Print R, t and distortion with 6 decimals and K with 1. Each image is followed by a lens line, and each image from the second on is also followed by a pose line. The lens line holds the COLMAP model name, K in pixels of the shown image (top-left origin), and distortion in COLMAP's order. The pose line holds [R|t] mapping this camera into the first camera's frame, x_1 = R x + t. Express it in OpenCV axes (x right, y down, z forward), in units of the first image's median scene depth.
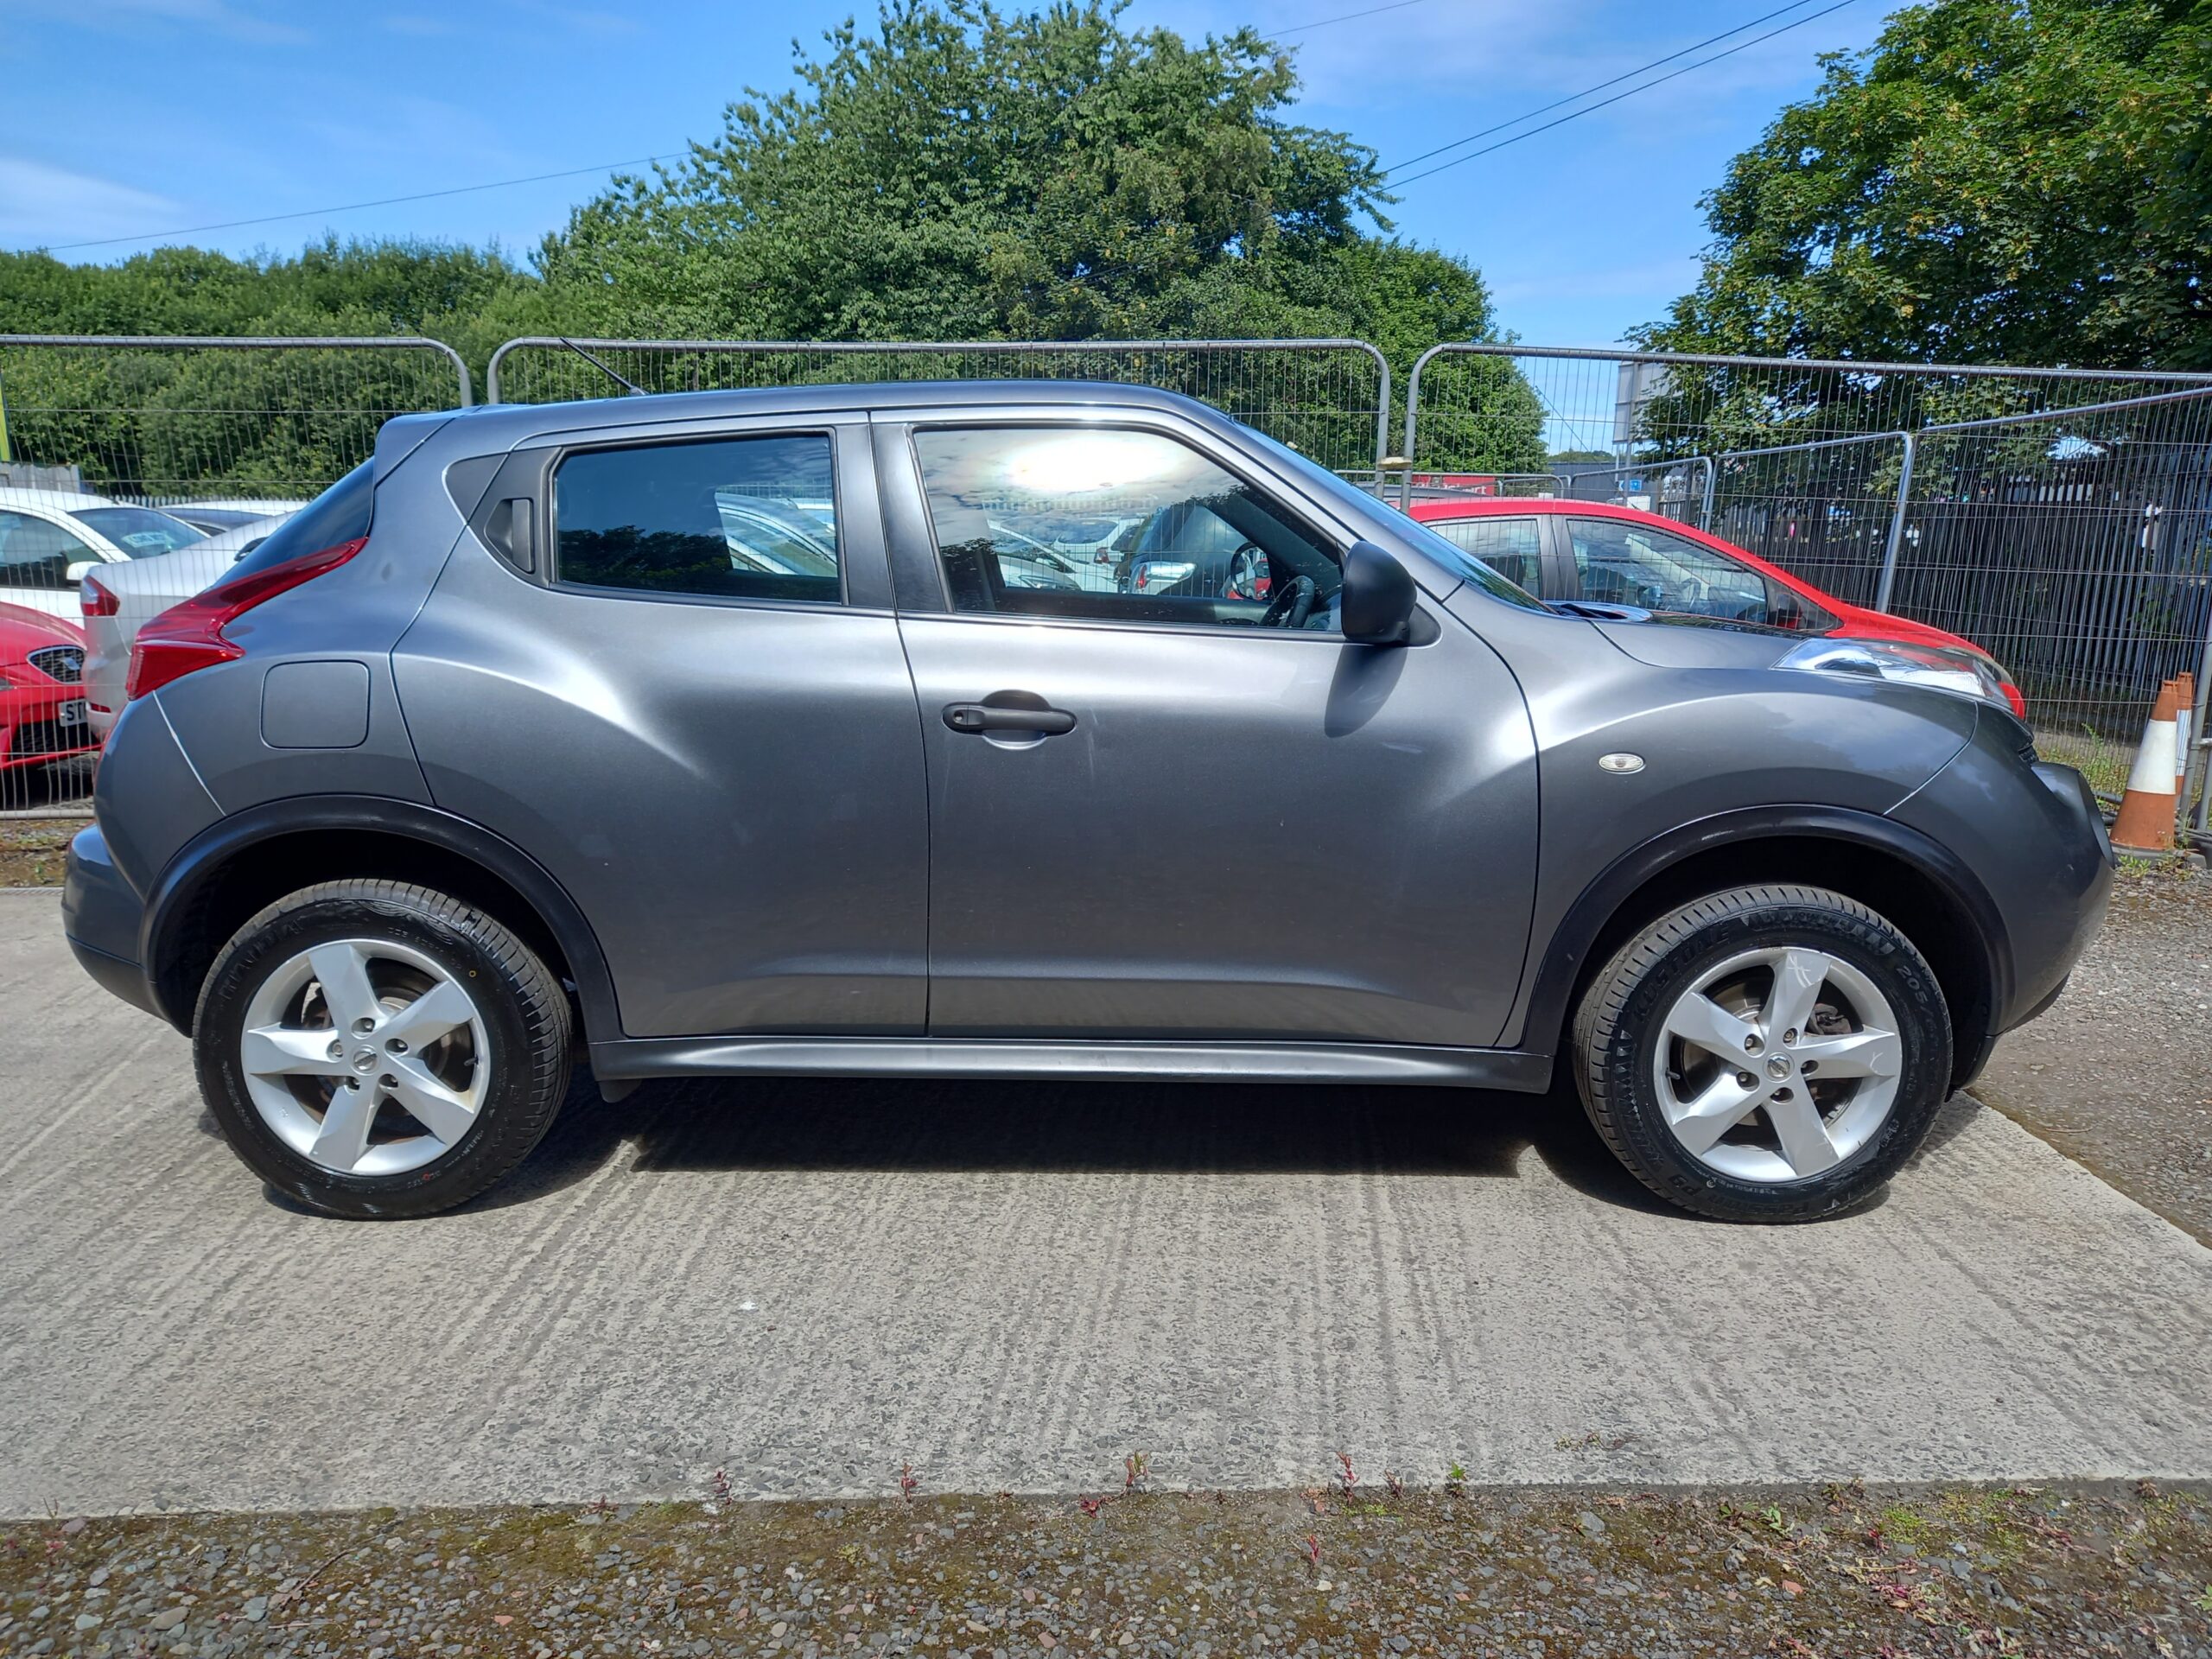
lens RADIAL K [[1633.7, 0, 1126.4], [0, 1633.7, 924.4], [0, 0, 1]] dist [0.054341, -0.050169]
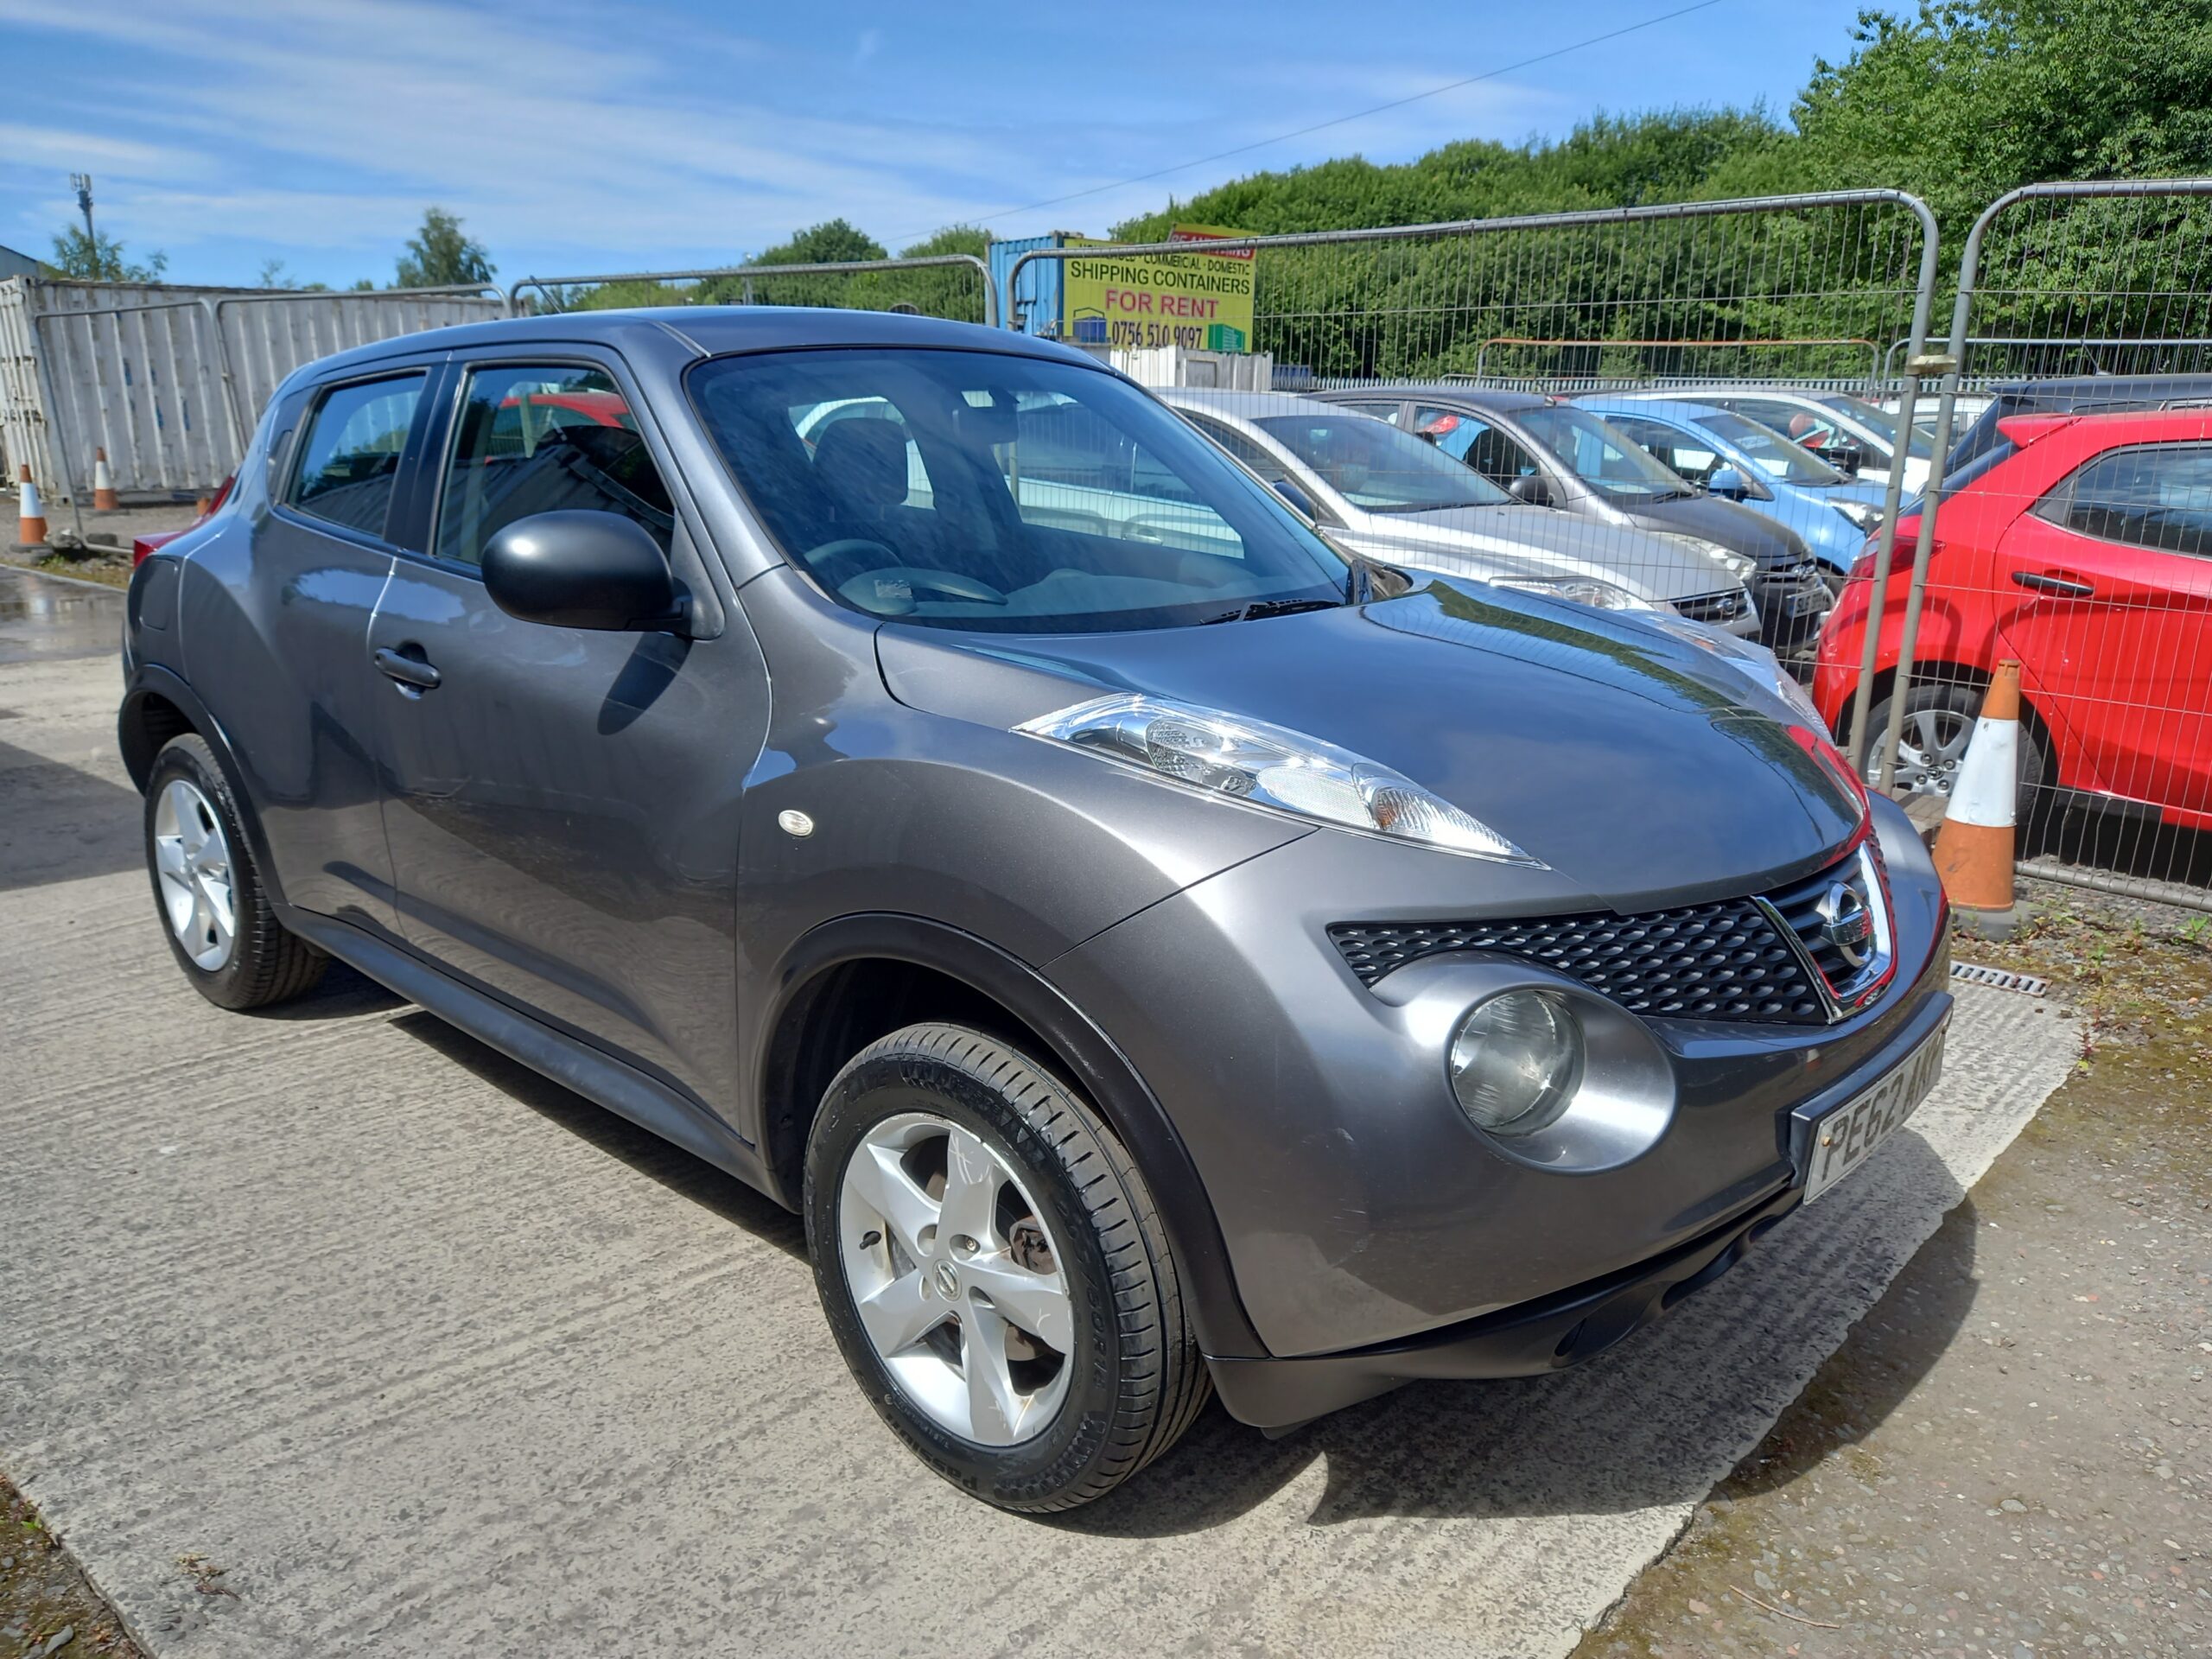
lens RADIAL K [[1633.7, 0, 1122.2], [0, 1633.7, 928.7], [0, 0, 1]] dist [0.054341, -0.050169]
pose [[0.729103, 0.220031, -0.648071, 0.093352], [-0.171905, 0.975431, 0.137776, -0.018555], [0.662464, 0.010953, 0.749014, 0.054480]]
